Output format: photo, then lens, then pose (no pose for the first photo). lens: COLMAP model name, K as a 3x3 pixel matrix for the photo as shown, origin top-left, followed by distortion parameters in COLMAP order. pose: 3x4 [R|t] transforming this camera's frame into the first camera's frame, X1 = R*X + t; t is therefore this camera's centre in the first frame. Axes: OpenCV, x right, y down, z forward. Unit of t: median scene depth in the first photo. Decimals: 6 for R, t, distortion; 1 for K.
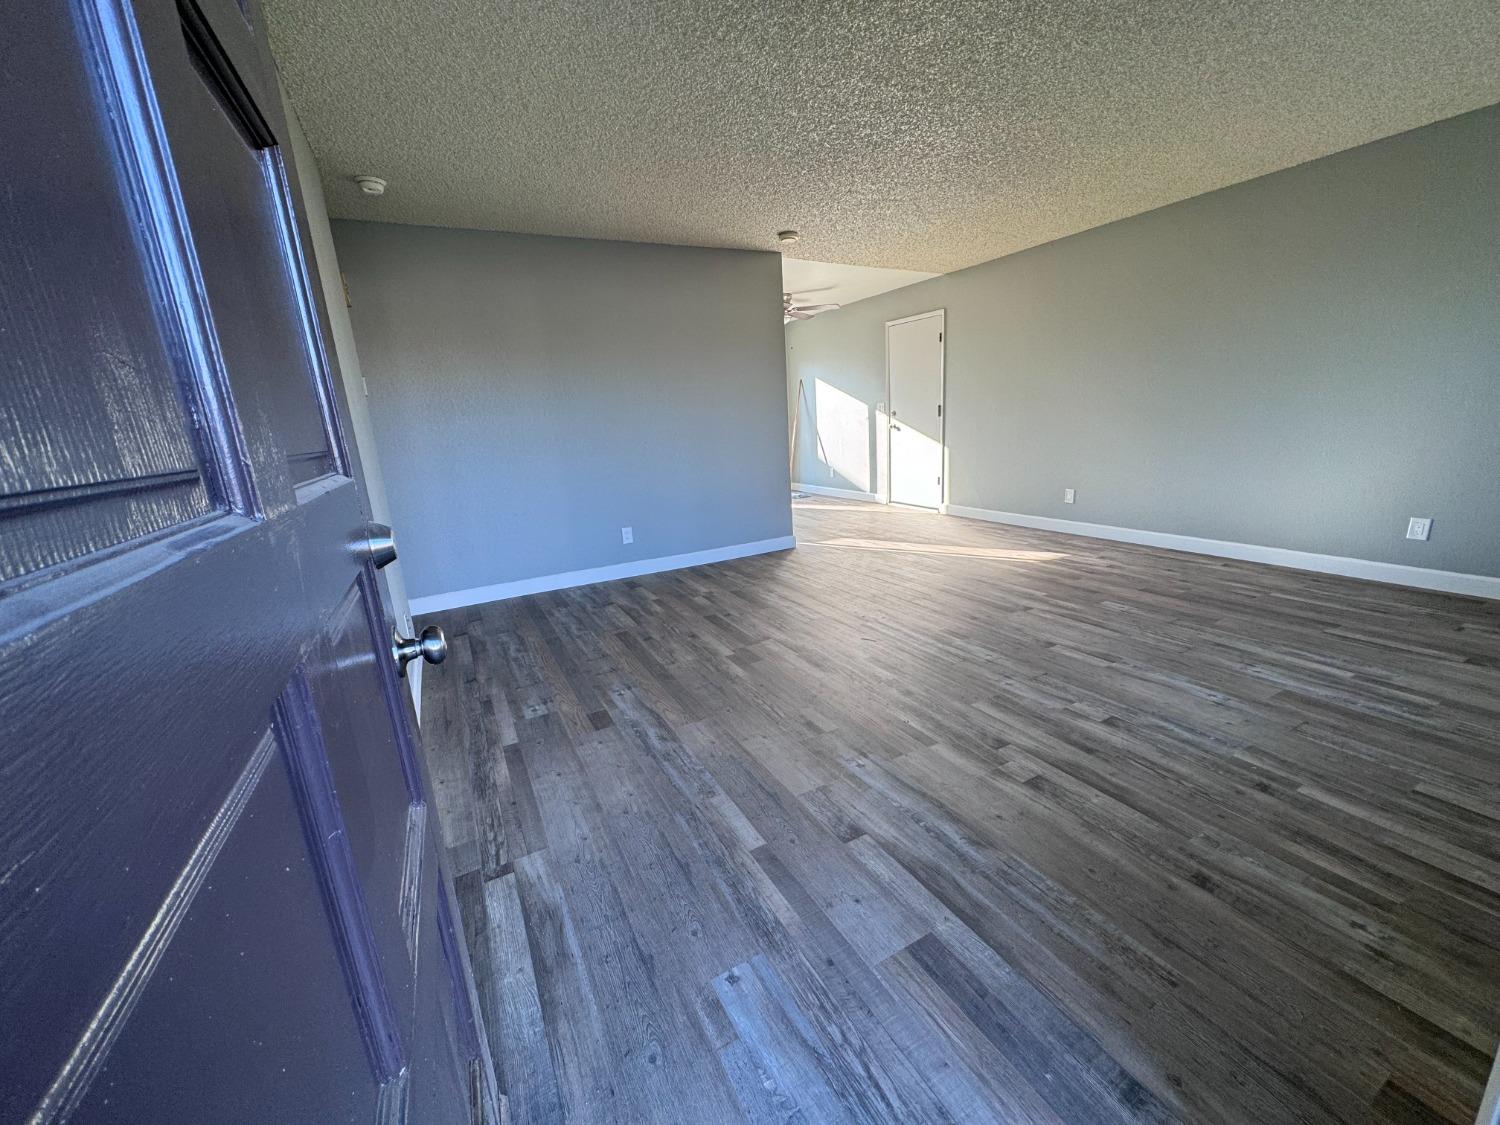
lens RADIAL K [[595.0, 0, 749.4], [0, 595.0, 560.6], [0, 0, 1]] dist [0.002064, 0.000312]
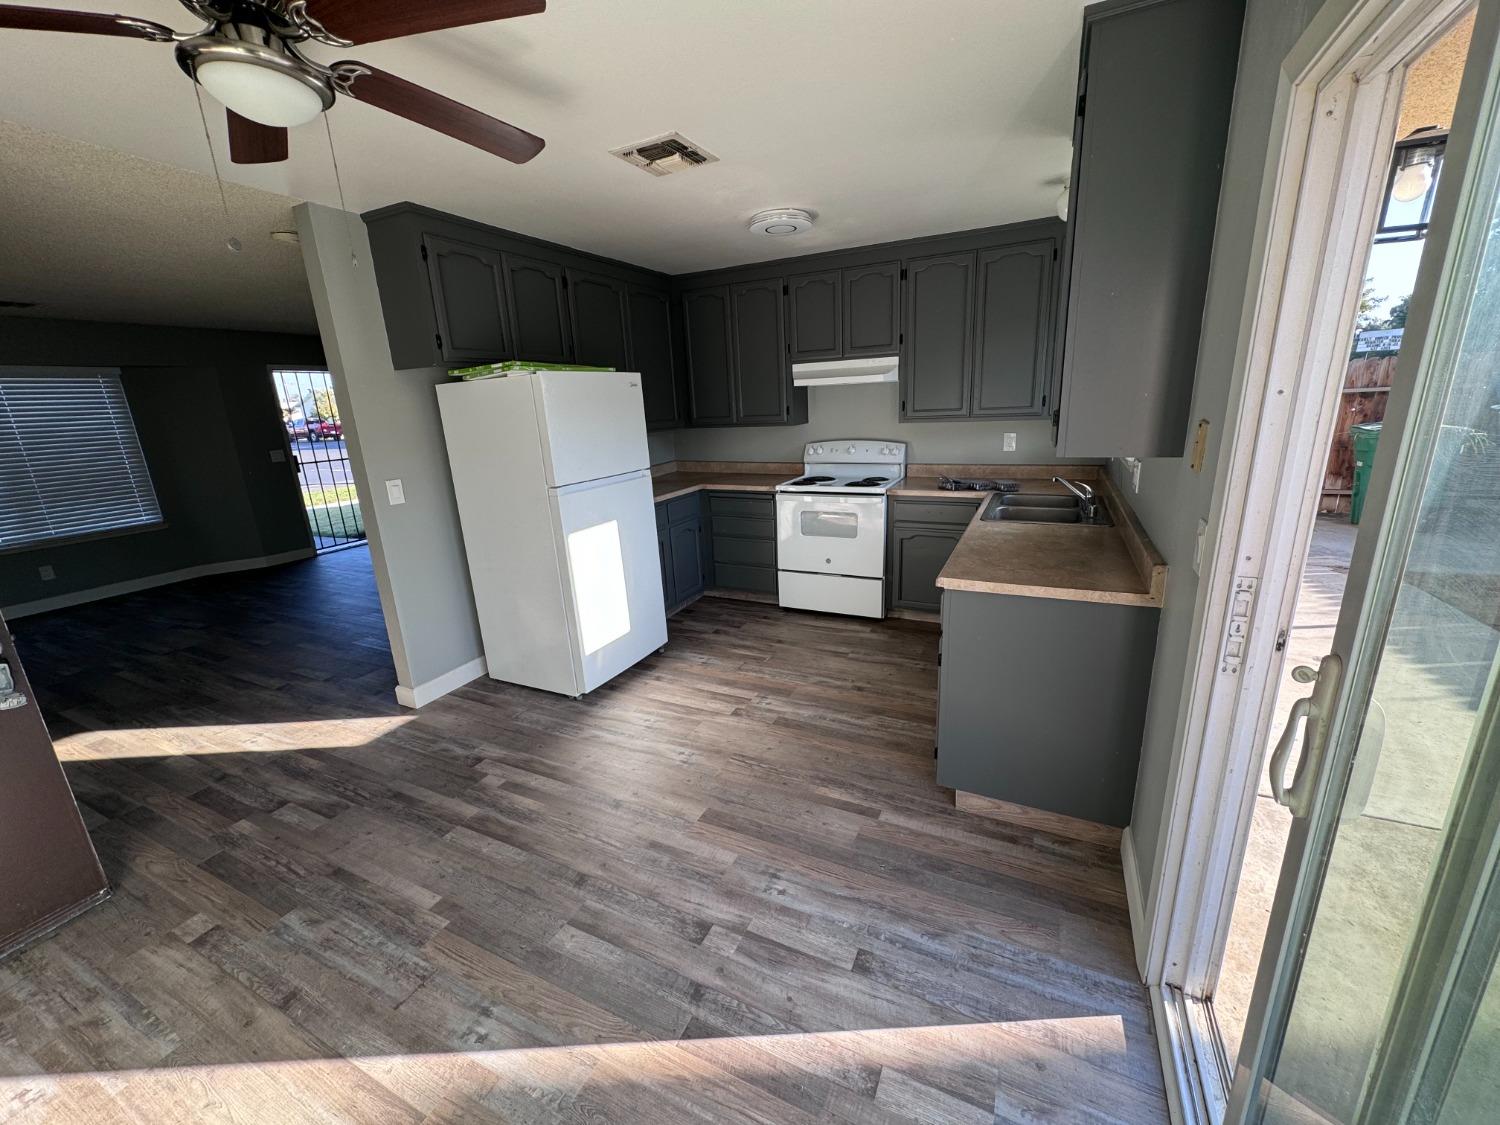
lens RADIAL K [[595.0, 0, 751.7], [0, 595.0, 563.6], [0, 0, 1]] dist [0.002064, 0.000312]
pose [[-0.802633, 0.248121, -0.542417, 0.159284], [-0.053231, 0.875949, 0.479457, -0.863306], [0.594093, 0.413702, -0.689858, 2.961504]]
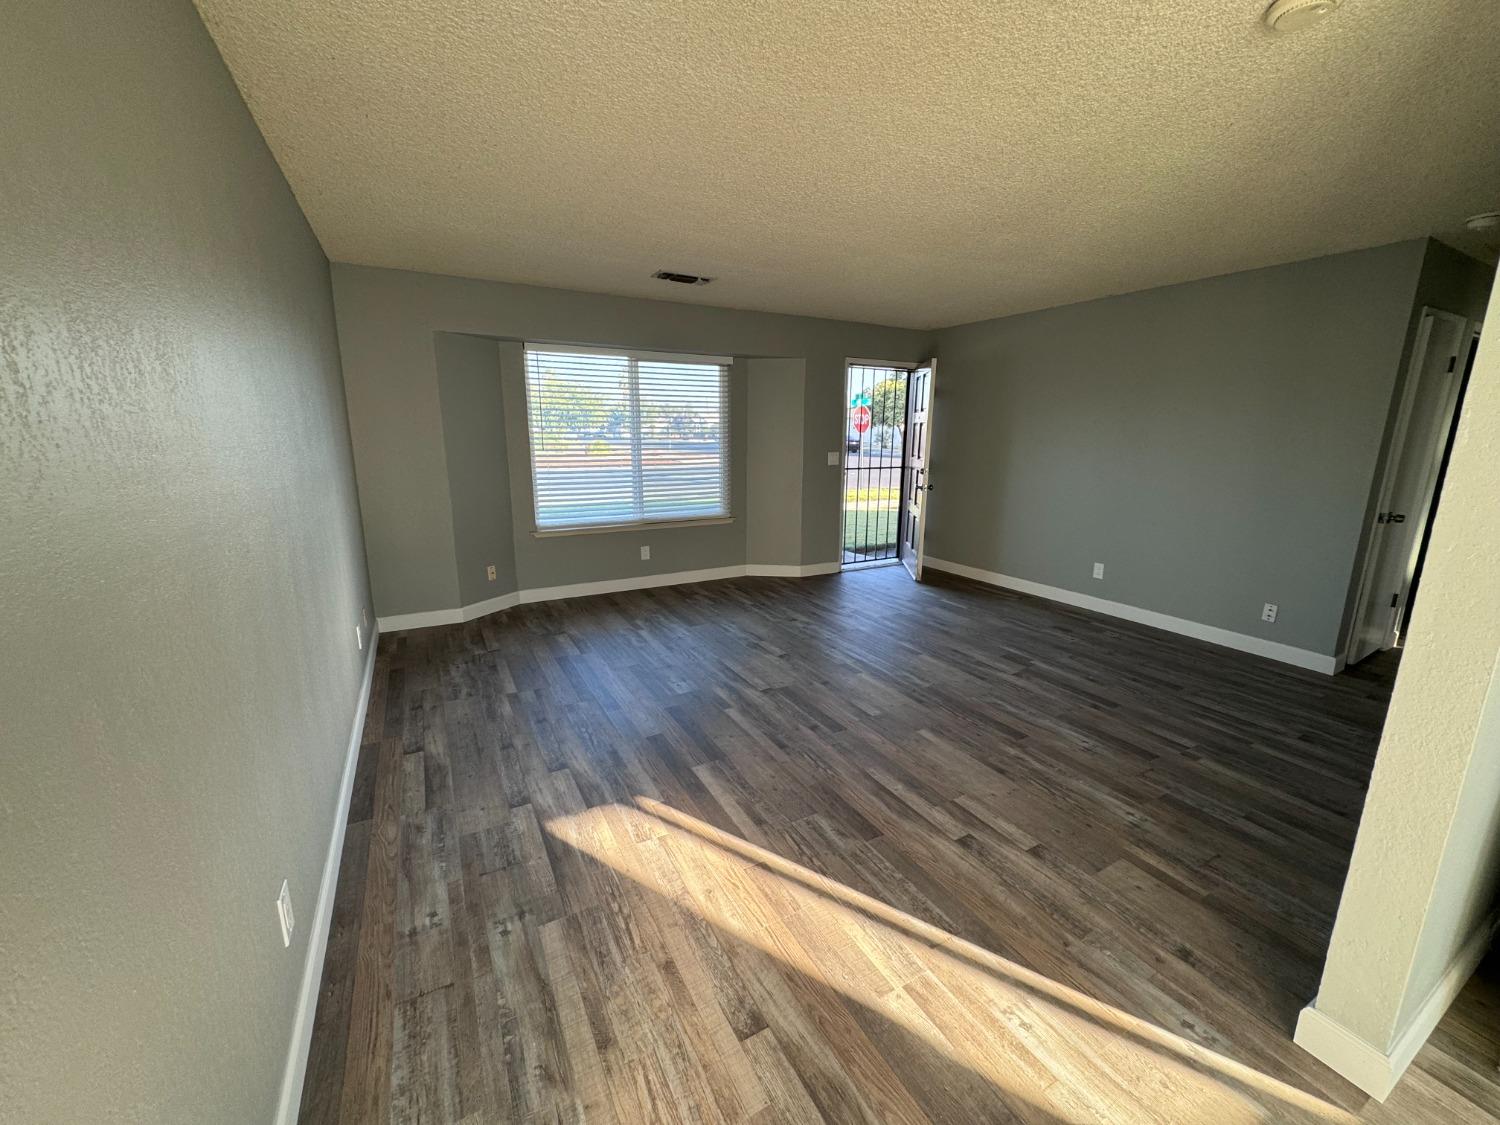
lens RADIAL K [[595.0, 0, 752.1], [0, 595.0, 556.7], [0, 0, 1]] dist [0.002064, 0.000312]
pose [[-0.998377, 0.056212, -0.009167, 0.588843], [0.046399, 0.896078, 0.441465, -0.655305], [0.033030, 0.440323, -0.897232, 2.139695]]
